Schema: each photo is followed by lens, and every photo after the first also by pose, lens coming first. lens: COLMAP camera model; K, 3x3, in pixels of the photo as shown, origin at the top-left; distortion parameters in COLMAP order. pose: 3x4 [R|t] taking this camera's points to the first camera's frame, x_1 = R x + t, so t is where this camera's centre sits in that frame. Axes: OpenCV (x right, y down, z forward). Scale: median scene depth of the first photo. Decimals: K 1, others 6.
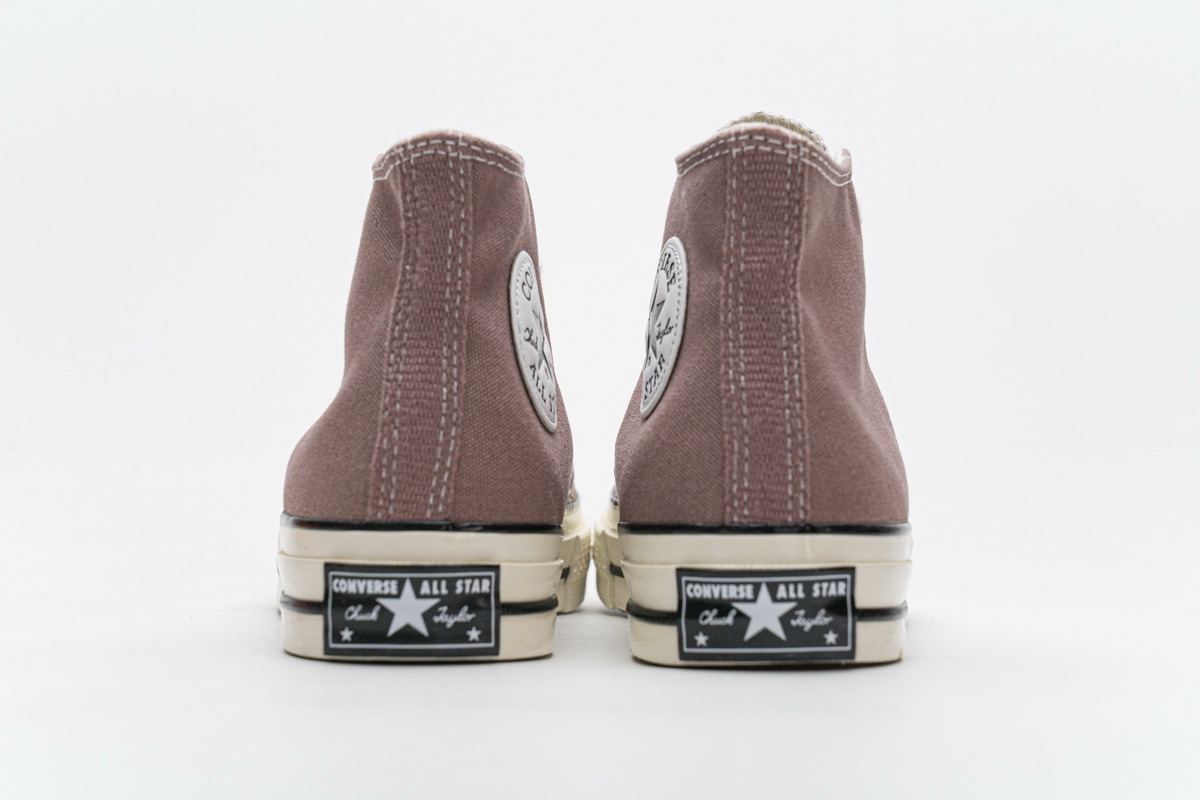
lens RADIAL K [[2441.6, 0, 580.1], [0, 2441.6, 398.9], [0, 0, 1]] dist [0.301611, 0.214273]
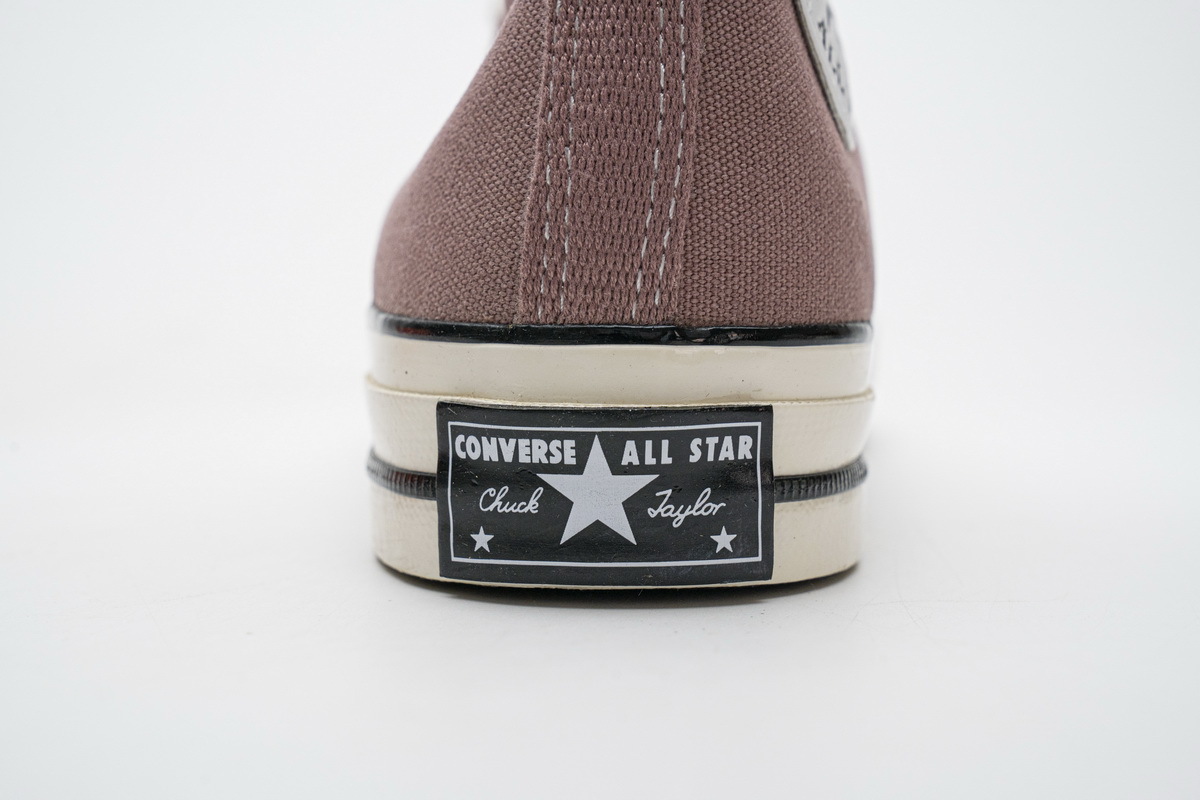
lens RADIAL K [[2441.6, 0, 580.1], [0, 2441.6, 398.9], [0, 0, 1]] dist [0.301611, 0.214273]
pose [[0.997510, -0.006066, -0.070262, -0.037101], [0.012831, 0.995276, 0.096234, 0.015810], [0.069346, -0.096896, 0.992876, 0.484081]]
